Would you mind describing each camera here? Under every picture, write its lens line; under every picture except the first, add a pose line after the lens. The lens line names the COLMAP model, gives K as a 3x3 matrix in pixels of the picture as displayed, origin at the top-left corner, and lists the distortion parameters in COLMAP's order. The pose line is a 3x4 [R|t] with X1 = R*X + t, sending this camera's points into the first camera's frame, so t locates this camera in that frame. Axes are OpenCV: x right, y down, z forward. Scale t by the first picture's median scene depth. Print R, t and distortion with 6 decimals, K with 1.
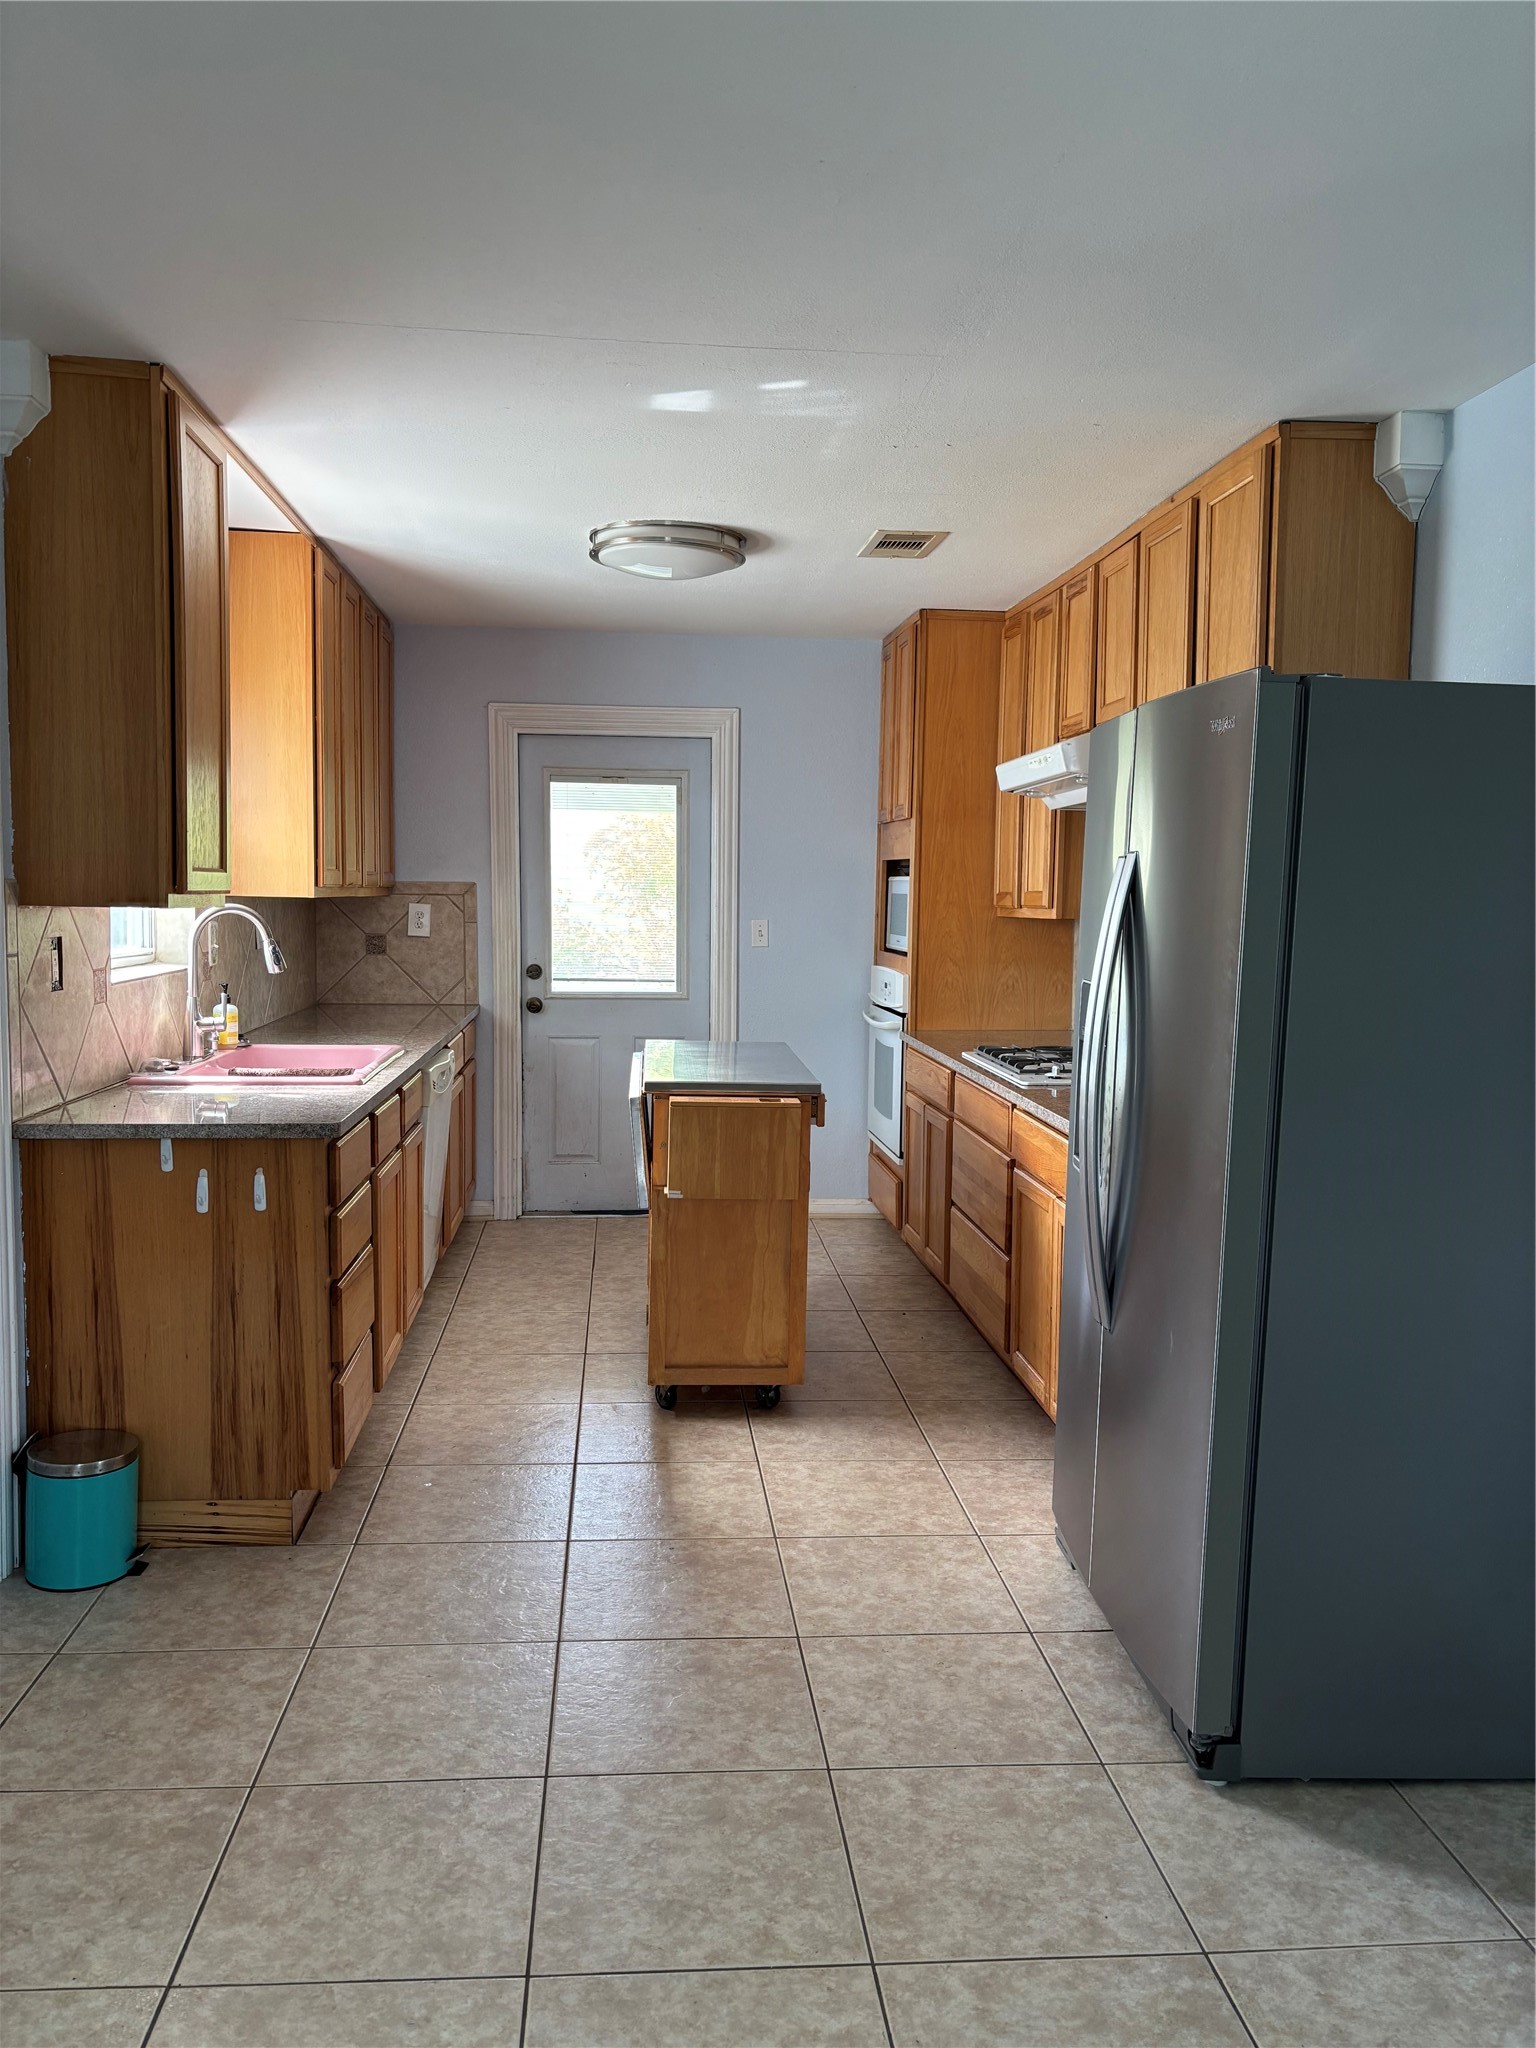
lens RADIAL K [[1567.1, 0, 768.0], [0, 1567.1, 1024.0], [0, 0, 1]] dist [0.071640, -0.075738]
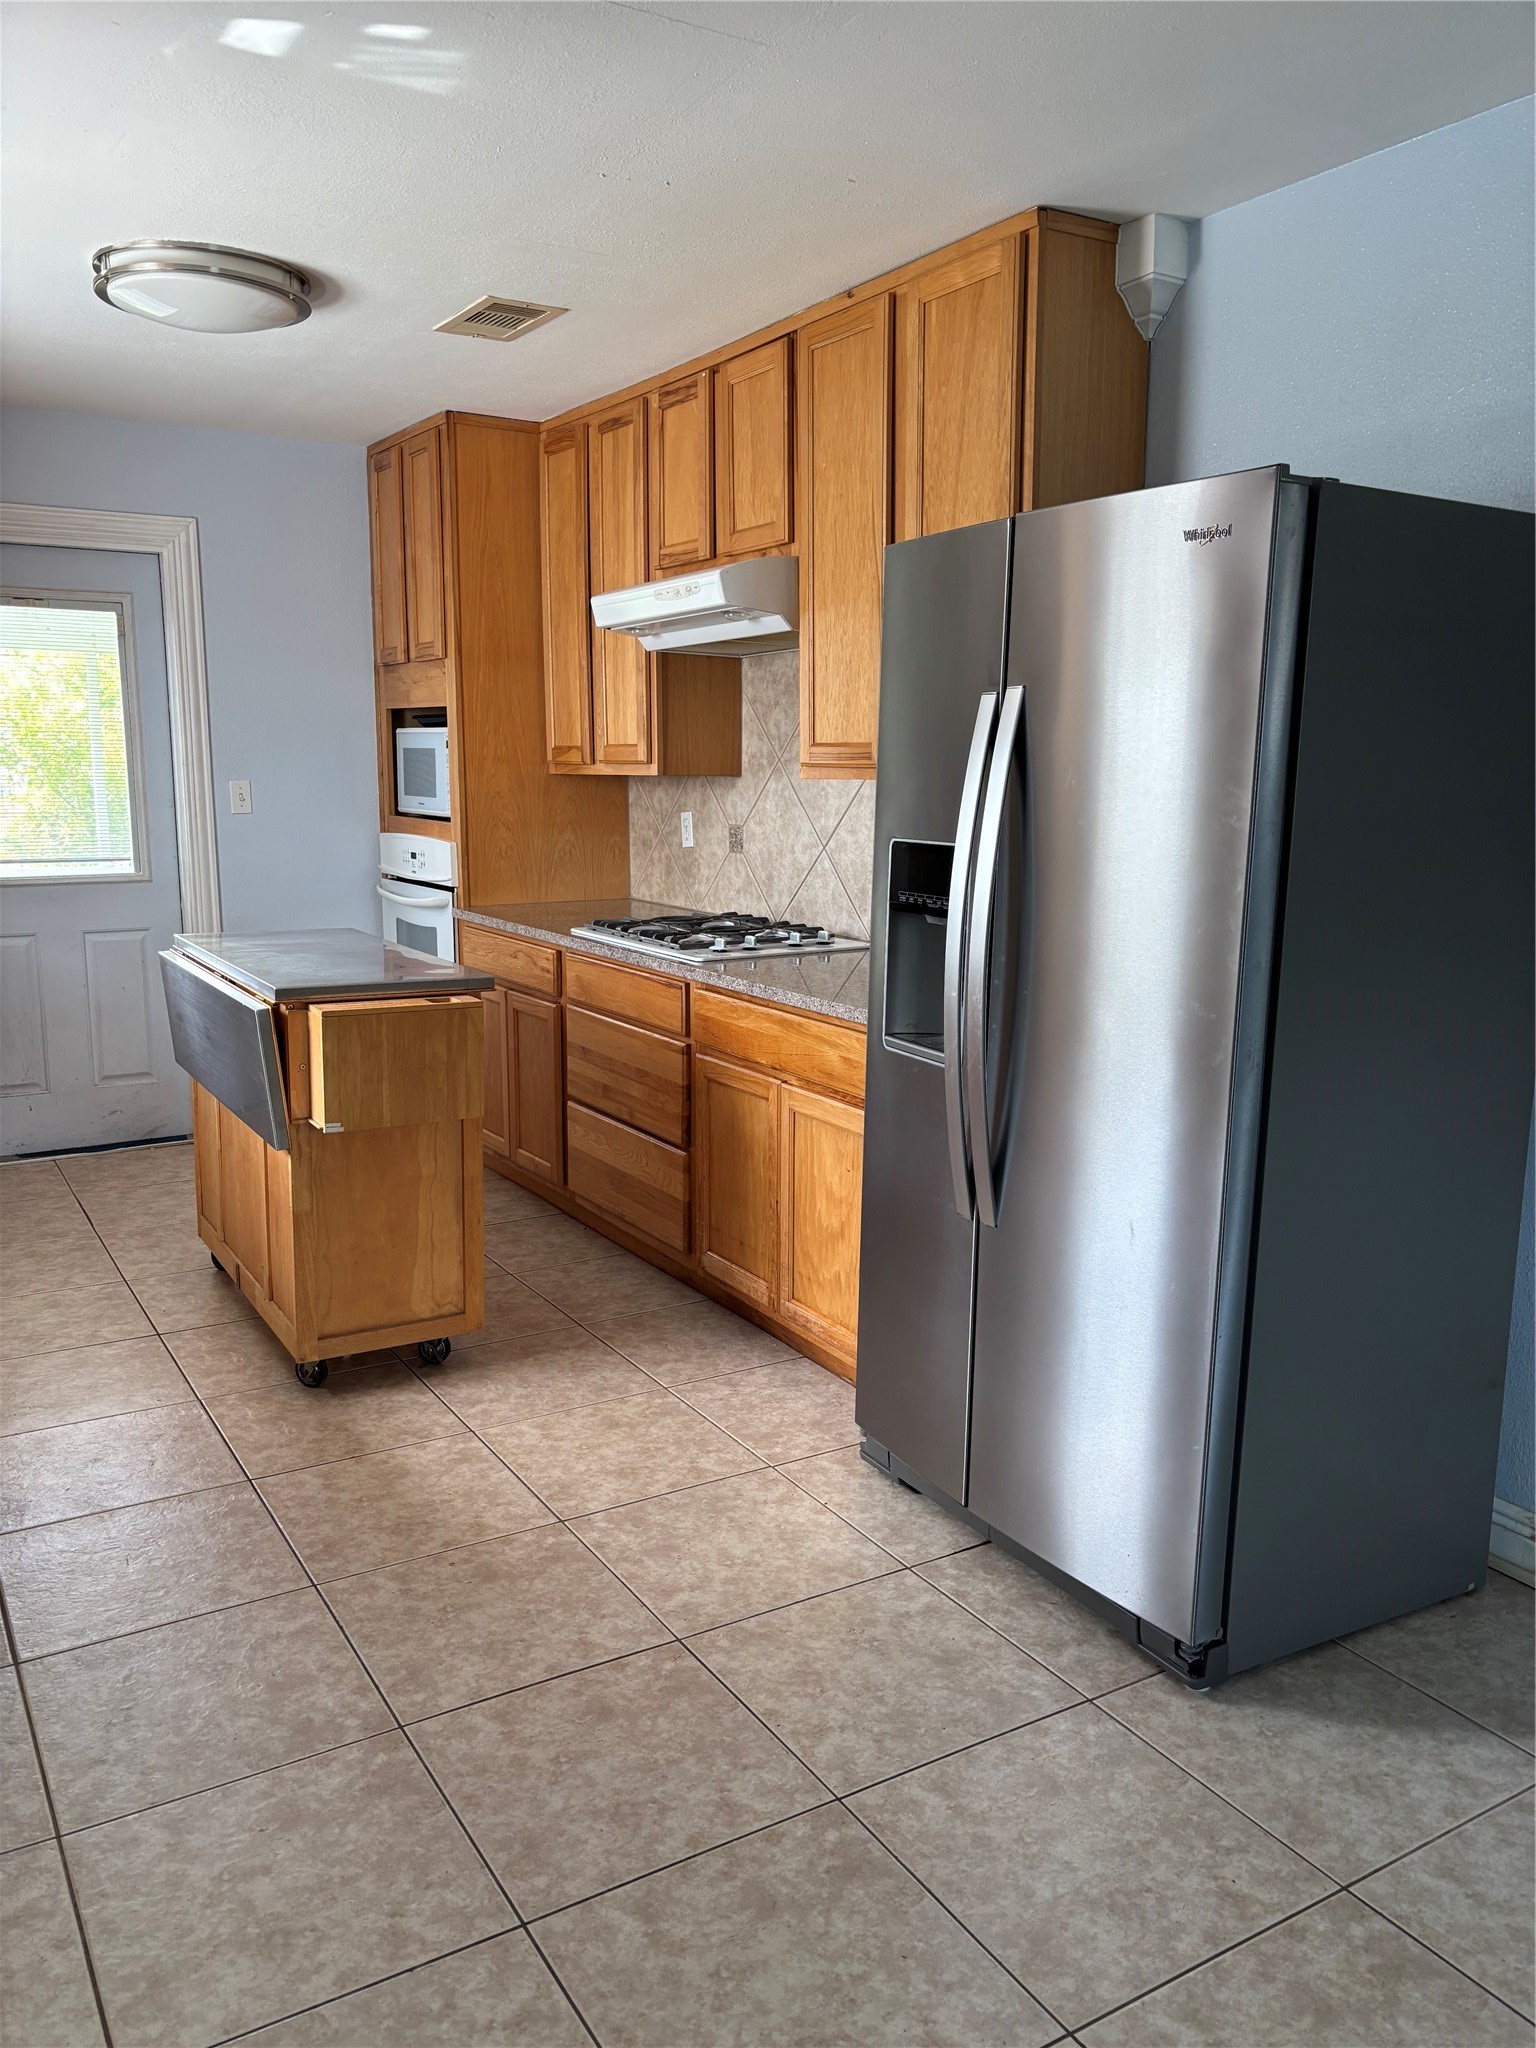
lens RADIAL K [[1567.1, 0, 768.0], [0, 1567.1, 1024.0], [0, 0, 1]] dist [0.071640, -0.075738]
pose [[0.896700, -0.085224, 0.434357, -0.202463], [0.047635, 0.994171, 0.096725, -0.010469], [-0.440068, -0.066043, 0.895532, 0.186875]]
